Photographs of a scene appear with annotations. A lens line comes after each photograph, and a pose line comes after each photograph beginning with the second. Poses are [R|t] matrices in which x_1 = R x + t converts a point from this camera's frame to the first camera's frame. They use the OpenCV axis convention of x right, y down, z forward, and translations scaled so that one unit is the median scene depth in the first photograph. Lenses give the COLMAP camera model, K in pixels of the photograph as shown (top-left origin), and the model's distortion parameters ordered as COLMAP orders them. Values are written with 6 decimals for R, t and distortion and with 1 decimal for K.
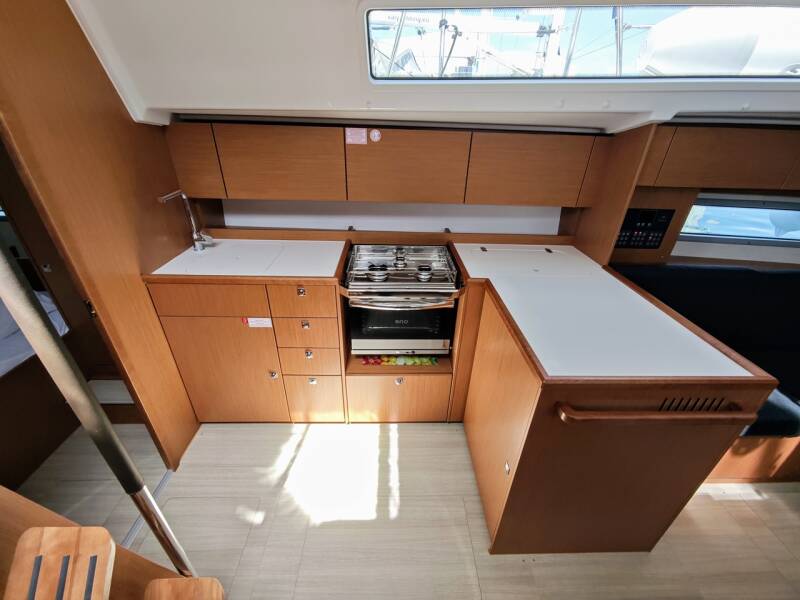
lens RADIAL K [[330.5, 0, 400.0], [0, 330.5, 300.0], [0, 0, 1]] dist [-0.003046, 0.000133]
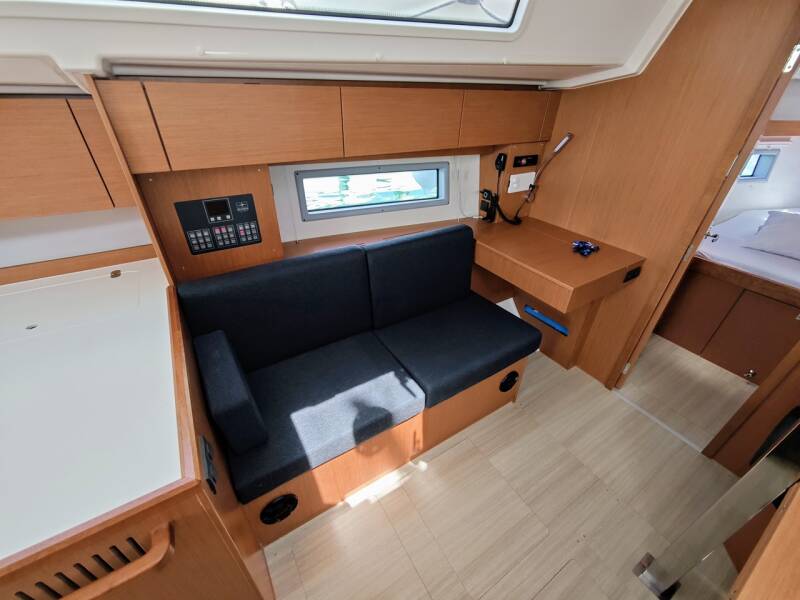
lens RADIAL K [[330.5, 0, 400.0], [0, 330.5, 300.0], [0, 0, 1]] dist [-0.003046, 0.000133]
pose [[0.862195, -0.281250, 0.421329, 0.759160], [0.243785, 0.959439, 0.141581, -0.057079], [-0.444059, -0.019357, 0.895788, 0.133973]]
